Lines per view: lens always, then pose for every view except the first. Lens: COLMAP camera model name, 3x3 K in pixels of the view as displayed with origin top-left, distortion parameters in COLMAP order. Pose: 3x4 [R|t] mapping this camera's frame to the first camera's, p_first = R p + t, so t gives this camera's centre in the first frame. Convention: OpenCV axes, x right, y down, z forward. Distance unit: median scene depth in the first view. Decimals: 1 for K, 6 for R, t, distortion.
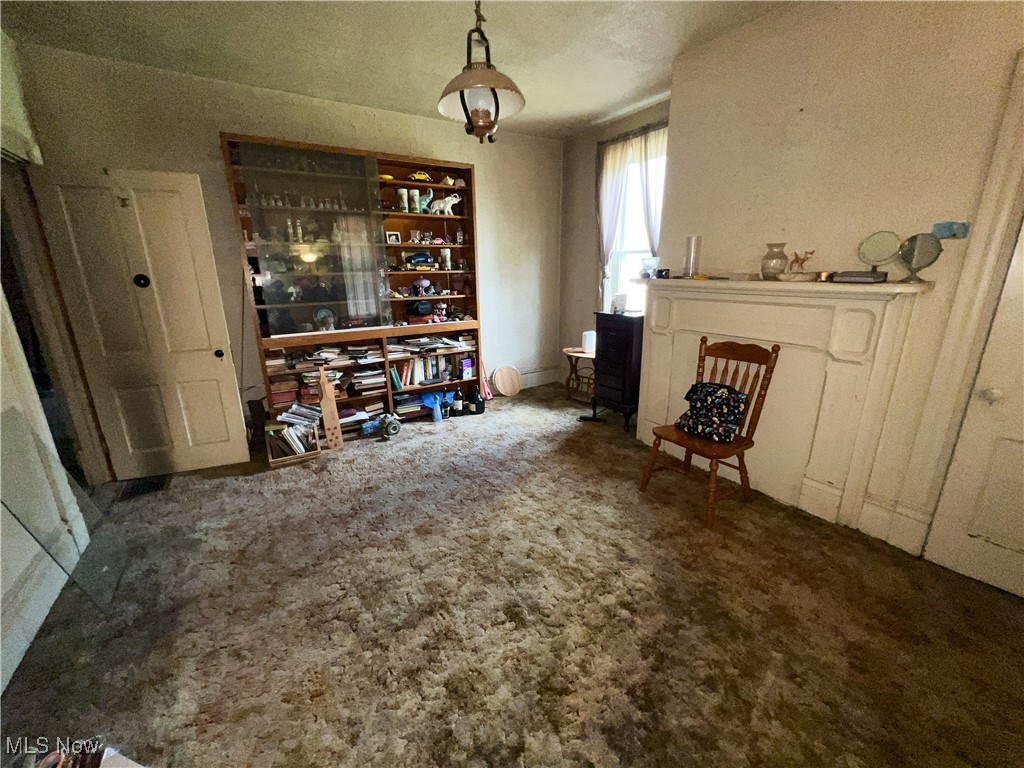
lens RADIAL K [[420.1, 0, 508.5], [0, 420.1, 383.2], [0, 0, 1]] dist [-0.003368, 0.001339]
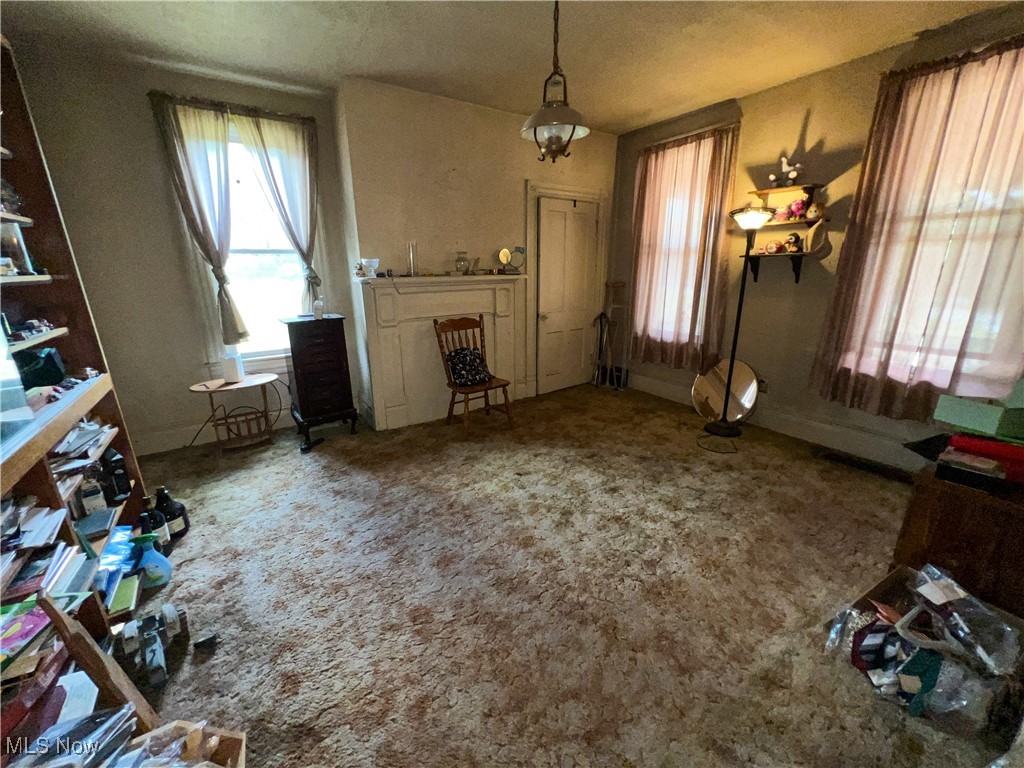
lens RADIAL K [[420.1, 0, 510.2], [0, 420.1, 386.4], [0, 0, 1]] dist [-0.003368, 0.001339]
pose [[-0.038975, -0.265464, 0.963333, -0.924944], [0.276769, 0.923479, 0.265679, -0.212654], [-0.960146, 0.276976, 0.037480, 0.819541]]
